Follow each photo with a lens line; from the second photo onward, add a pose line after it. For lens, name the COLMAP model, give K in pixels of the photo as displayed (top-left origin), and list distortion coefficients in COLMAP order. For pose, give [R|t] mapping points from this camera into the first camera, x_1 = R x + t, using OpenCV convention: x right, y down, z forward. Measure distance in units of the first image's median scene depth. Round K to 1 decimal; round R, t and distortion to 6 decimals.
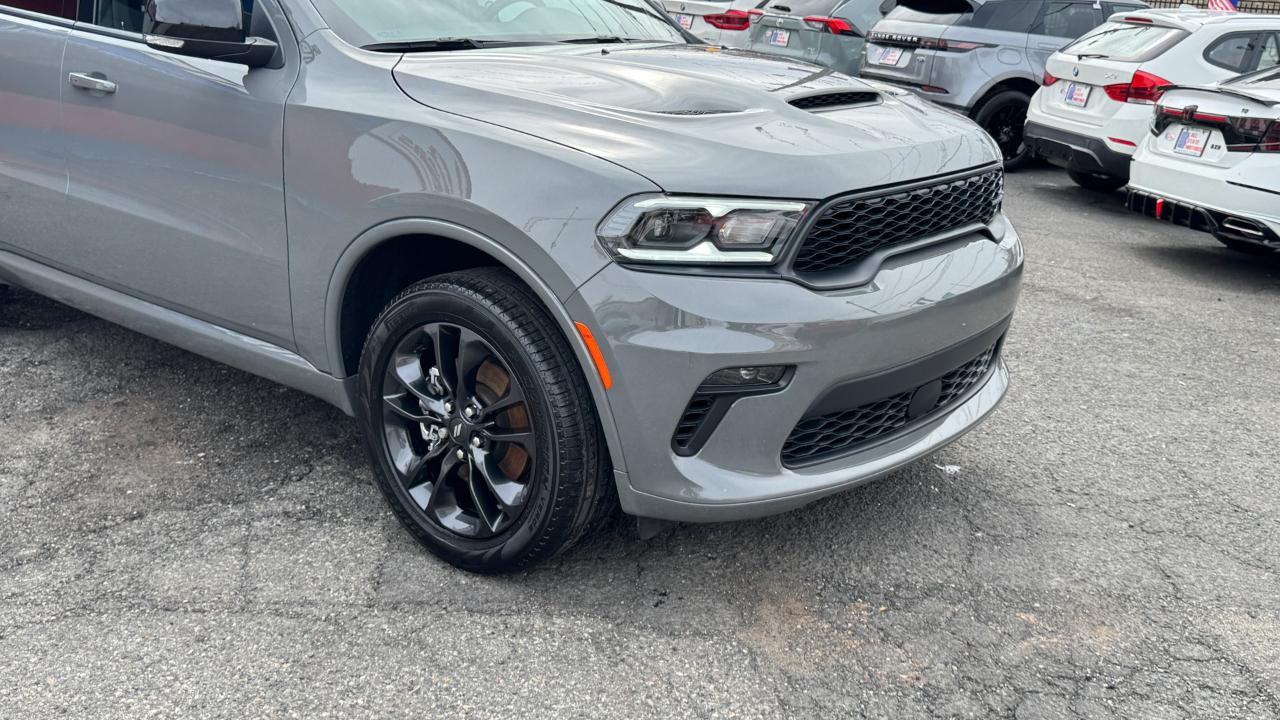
lens RADIAL K [[1269.5, 0, 637.3], [0, 1269.5, 408.0], [0, 0, 1]] dist [0.102793, -0.002426]
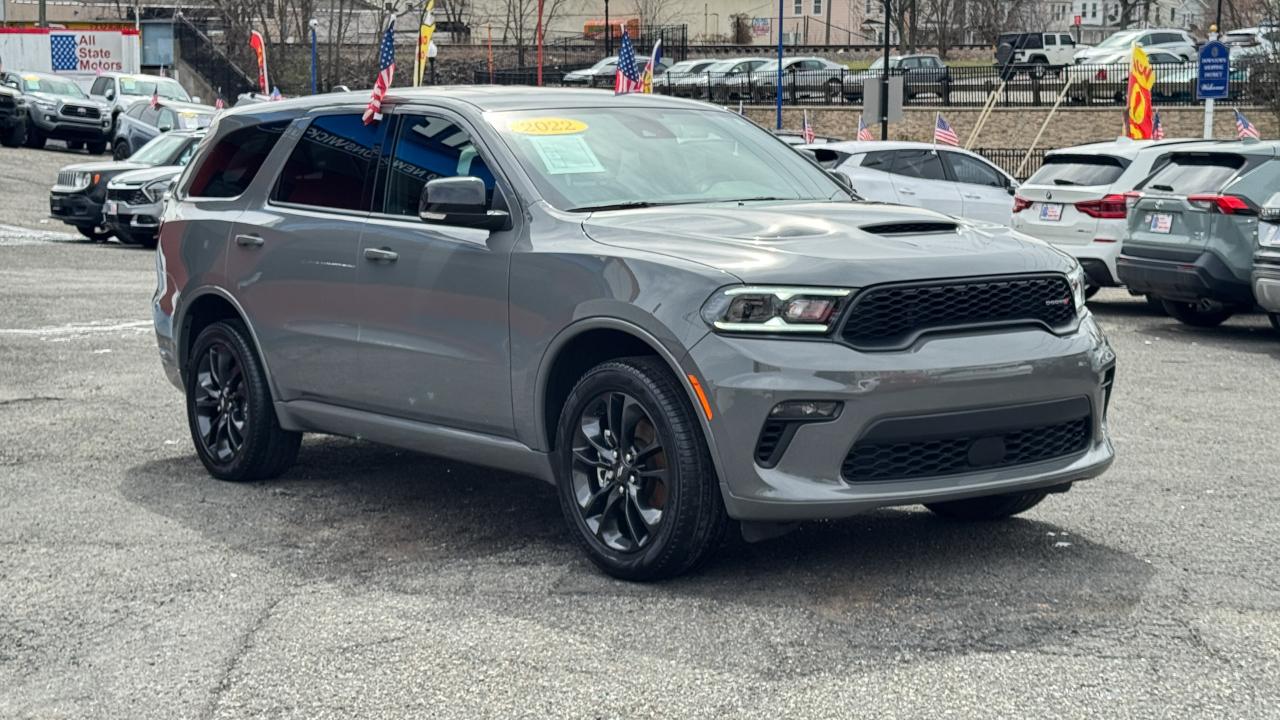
lens RADIAL K [[1796.4, 0, 640.0], [0, 1796.4, 360.0], [0, 0, 1]] dist [0.157802, -0.086263]
pose [[0.974064, -0.032040, -0.223992, 0.312833], [-0.018464, 0.975368, -0.219808, 0.321641], [0.225517, 0.218243, 0.949480, -0.840860]]
